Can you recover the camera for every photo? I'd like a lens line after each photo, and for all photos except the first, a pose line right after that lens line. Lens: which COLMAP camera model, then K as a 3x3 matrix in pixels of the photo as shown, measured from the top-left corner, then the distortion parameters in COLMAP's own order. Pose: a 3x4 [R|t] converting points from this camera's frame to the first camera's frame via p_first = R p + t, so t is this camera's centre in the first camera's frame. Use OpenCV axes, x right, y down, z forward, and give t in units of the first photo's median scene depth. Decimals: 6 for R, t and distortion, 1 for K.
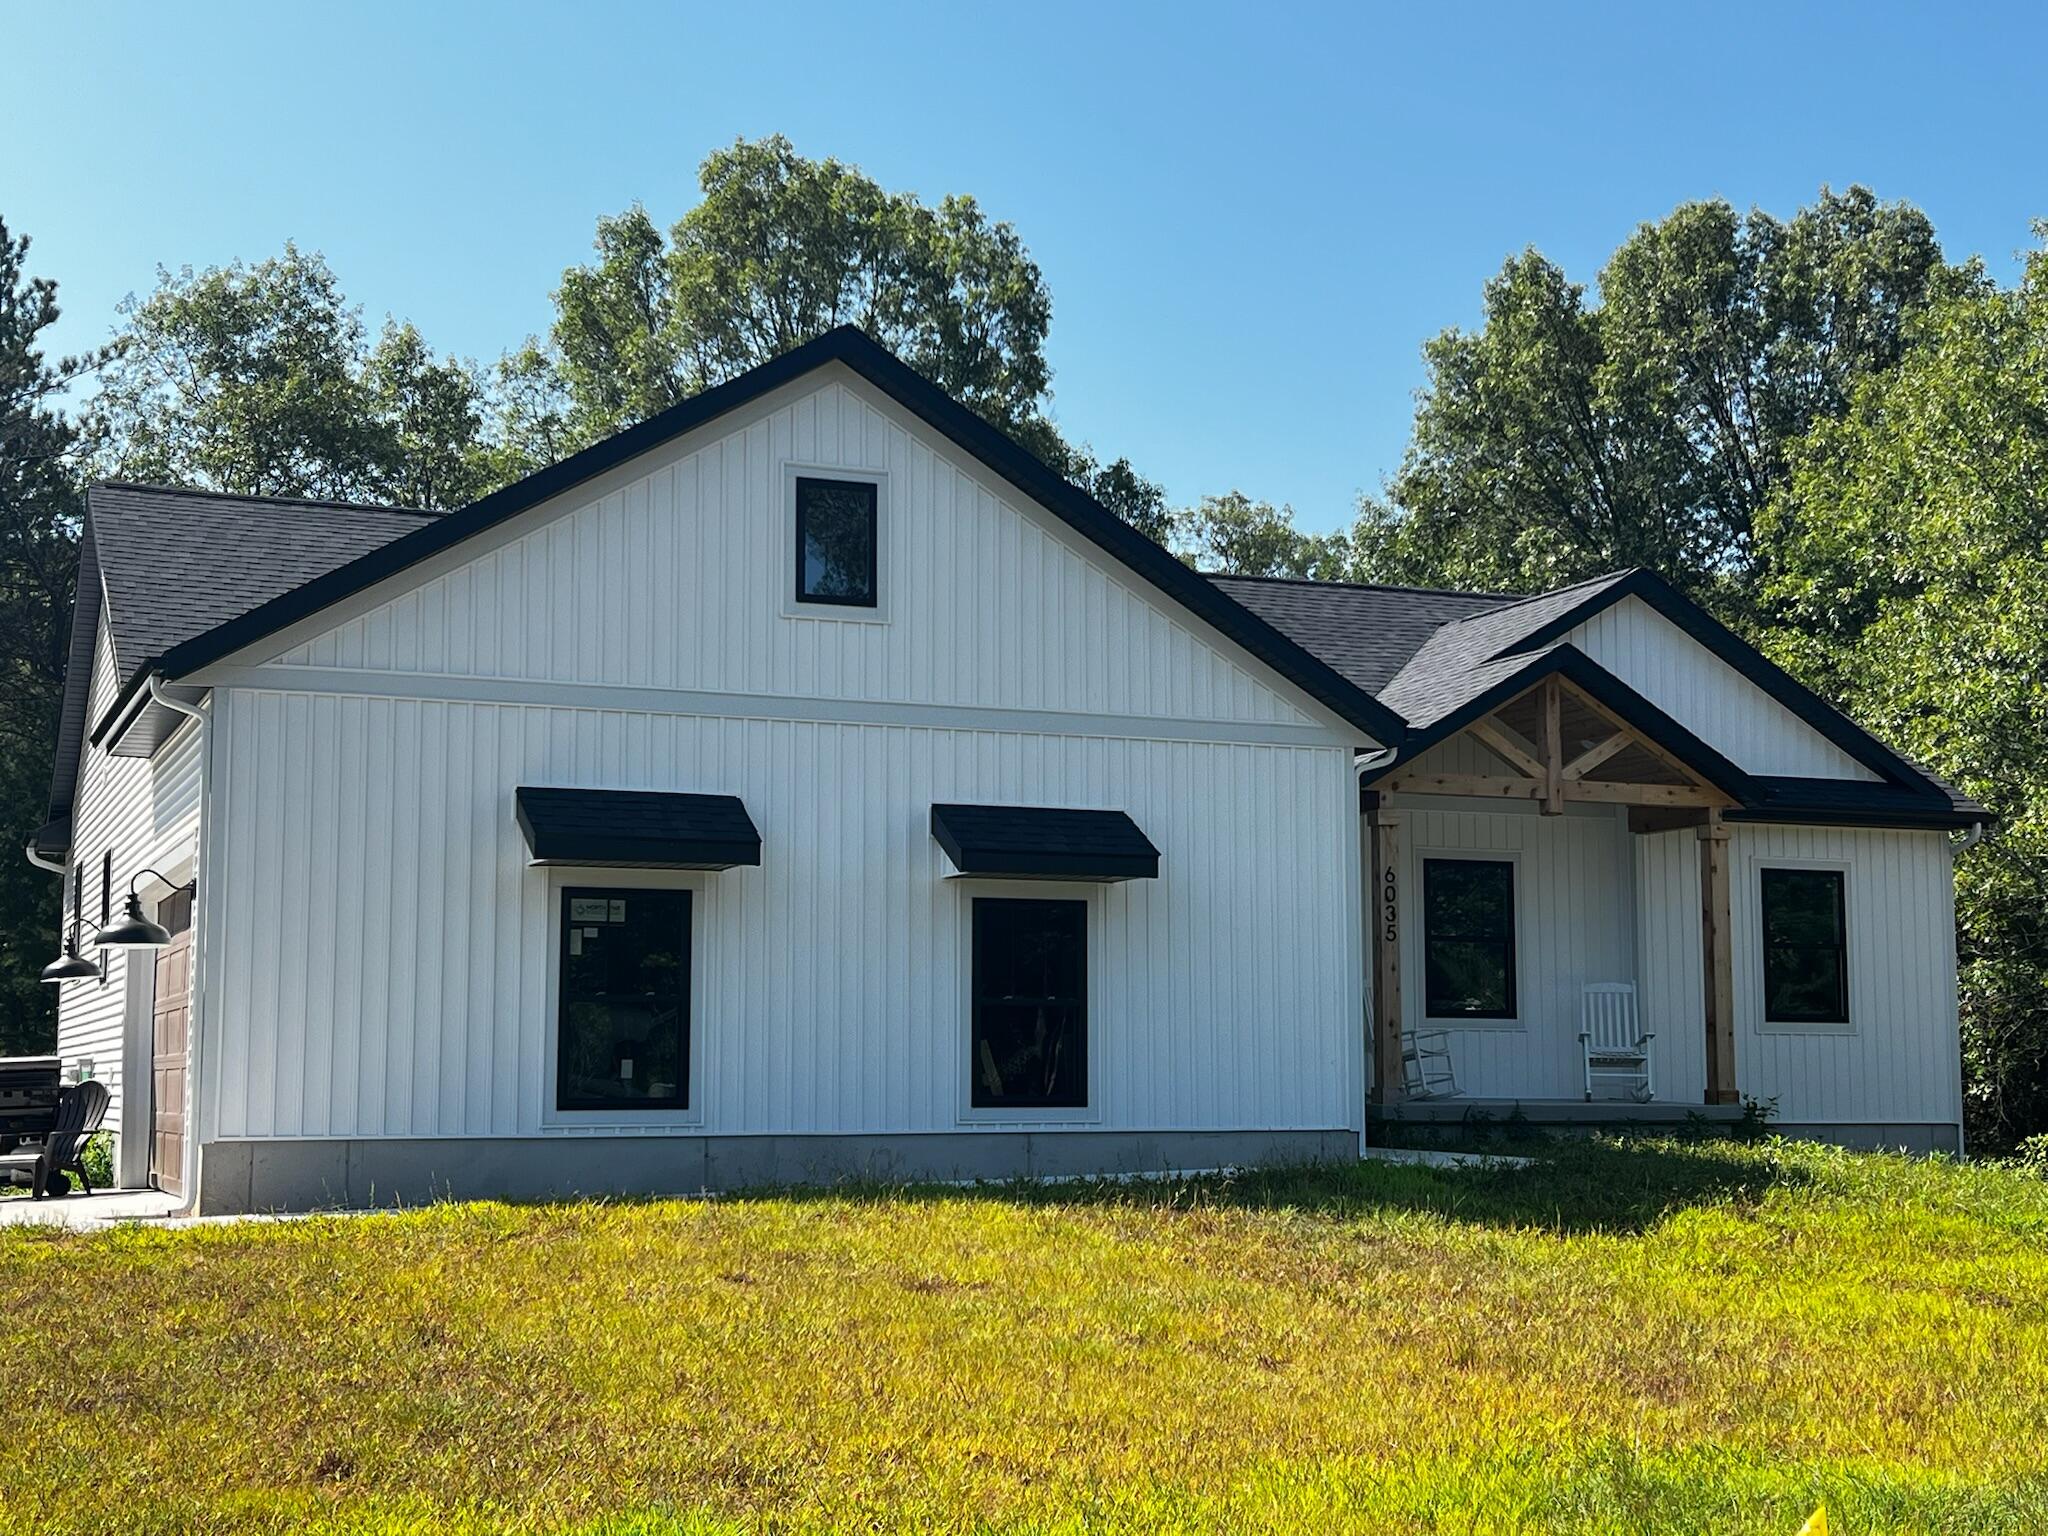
lens RADIAL K [[2749.4, 0, 1024.1], [0, 2749.4, 776.1], [0, 0, 1]] dist [0.095567, 0.000000]
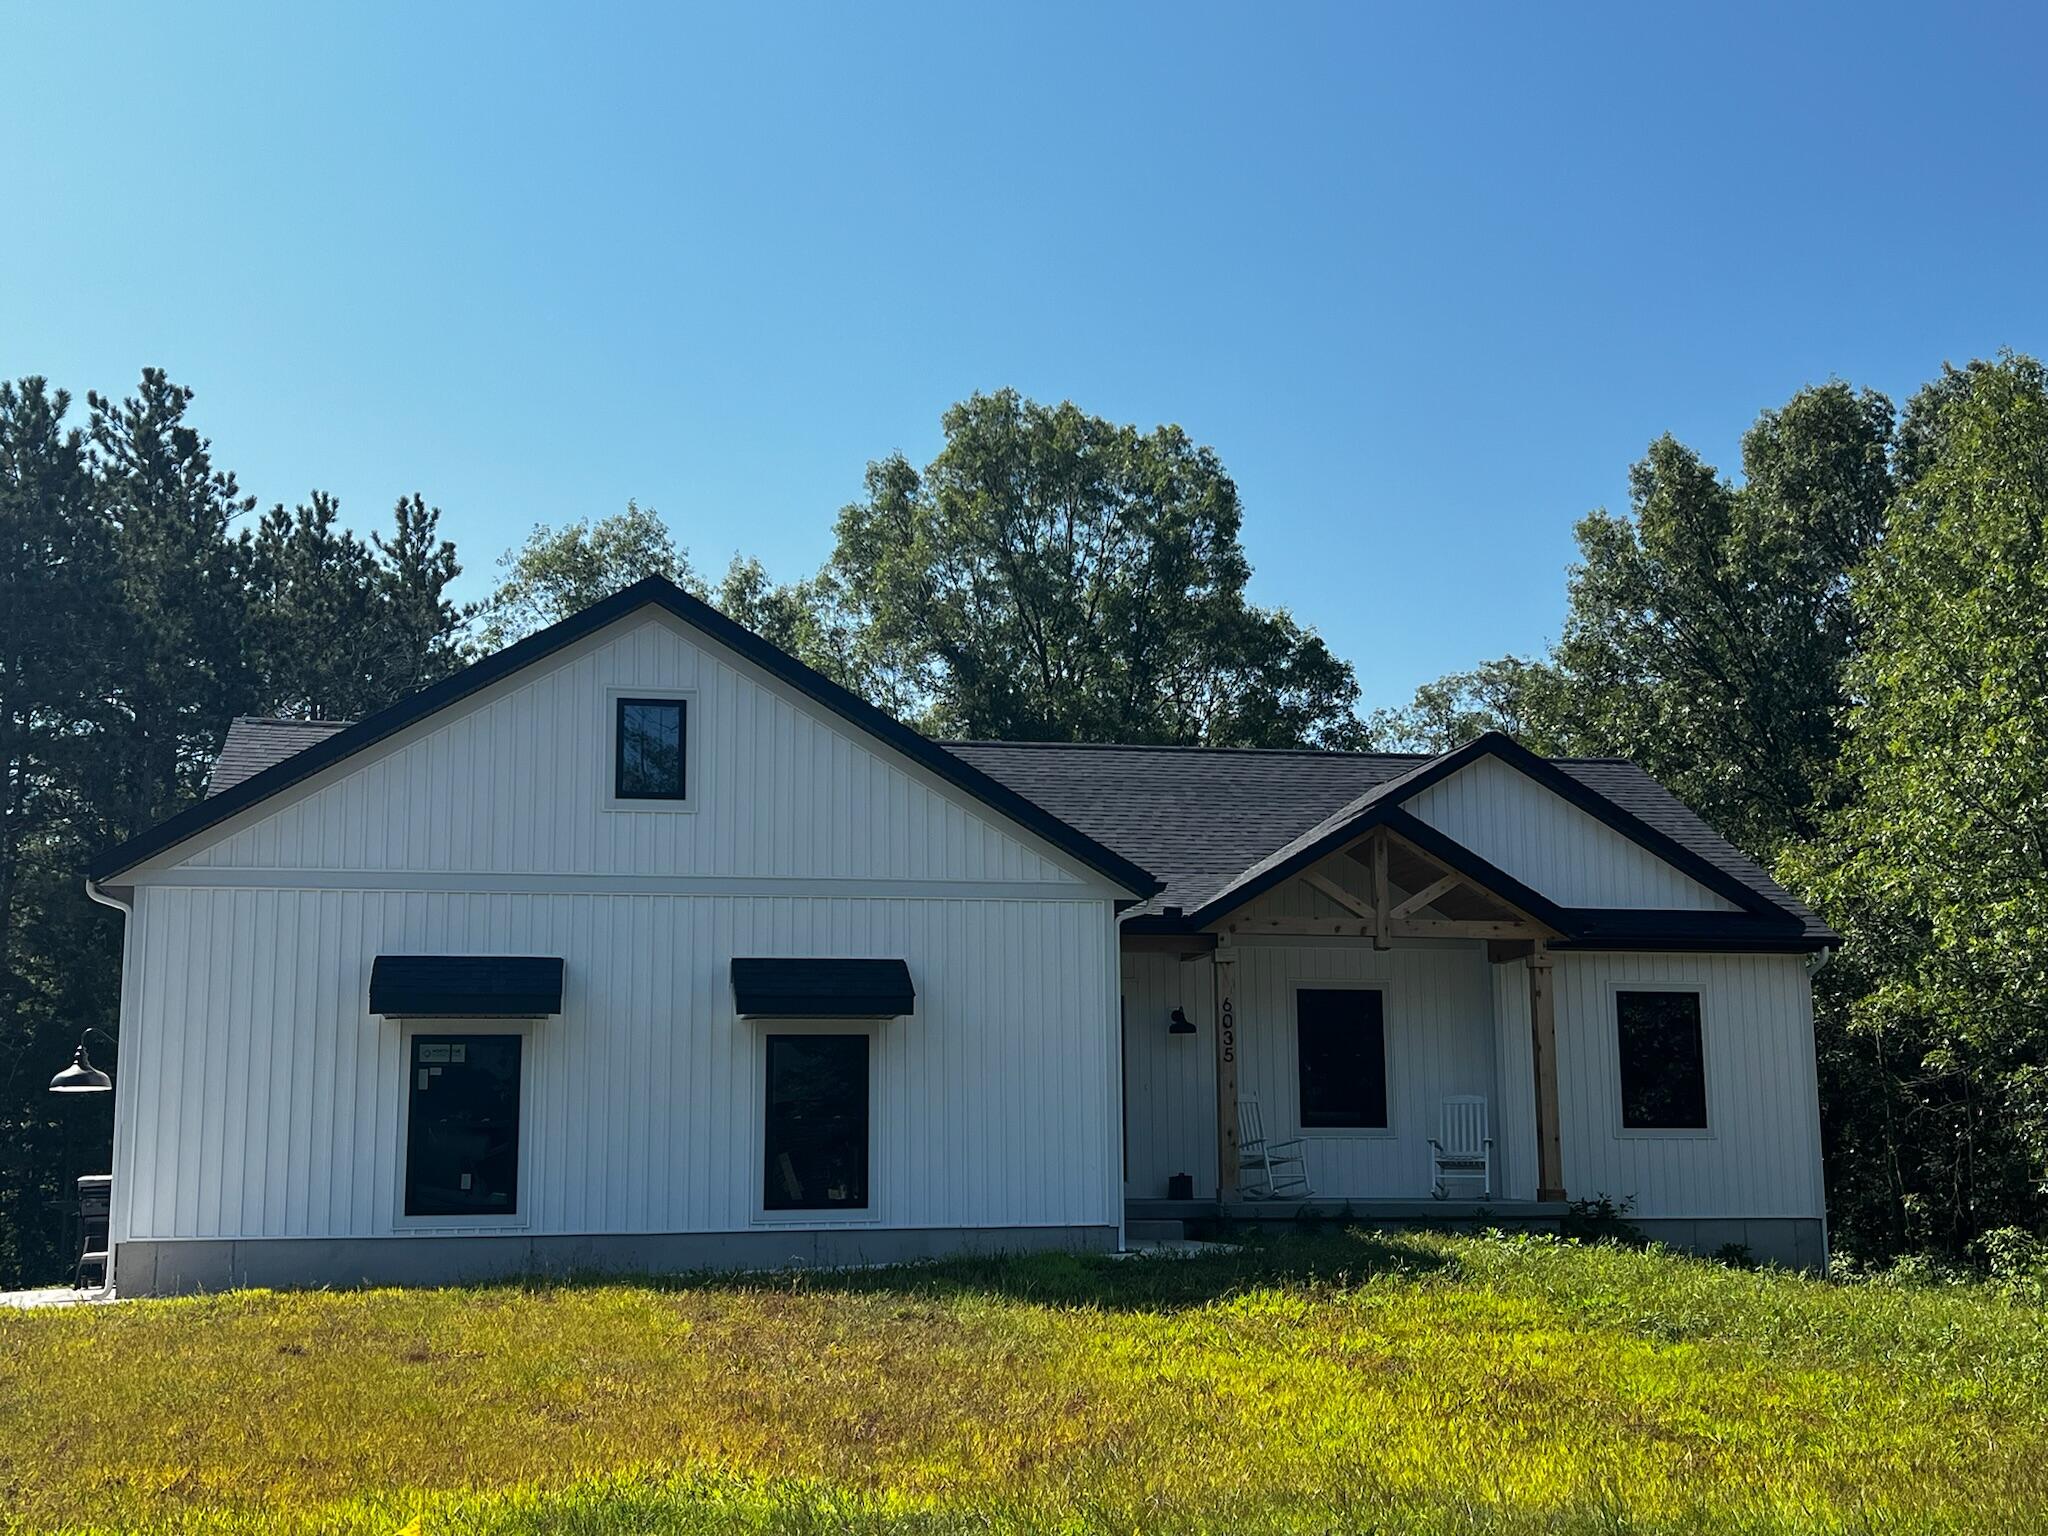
lens RADIAL K [[2425.5, 0, 1024.2], [0, 2425.5, 756.1], [0, 0, 1]] dist [0.088002, 0.000000]
pose [[0.981637, -0.041971, -0.186081, 0.232210], [0.029637, 0.997205, -0.068580, -0.001337], [0.188440, 0.061806, 0.980138, -0.031439]]
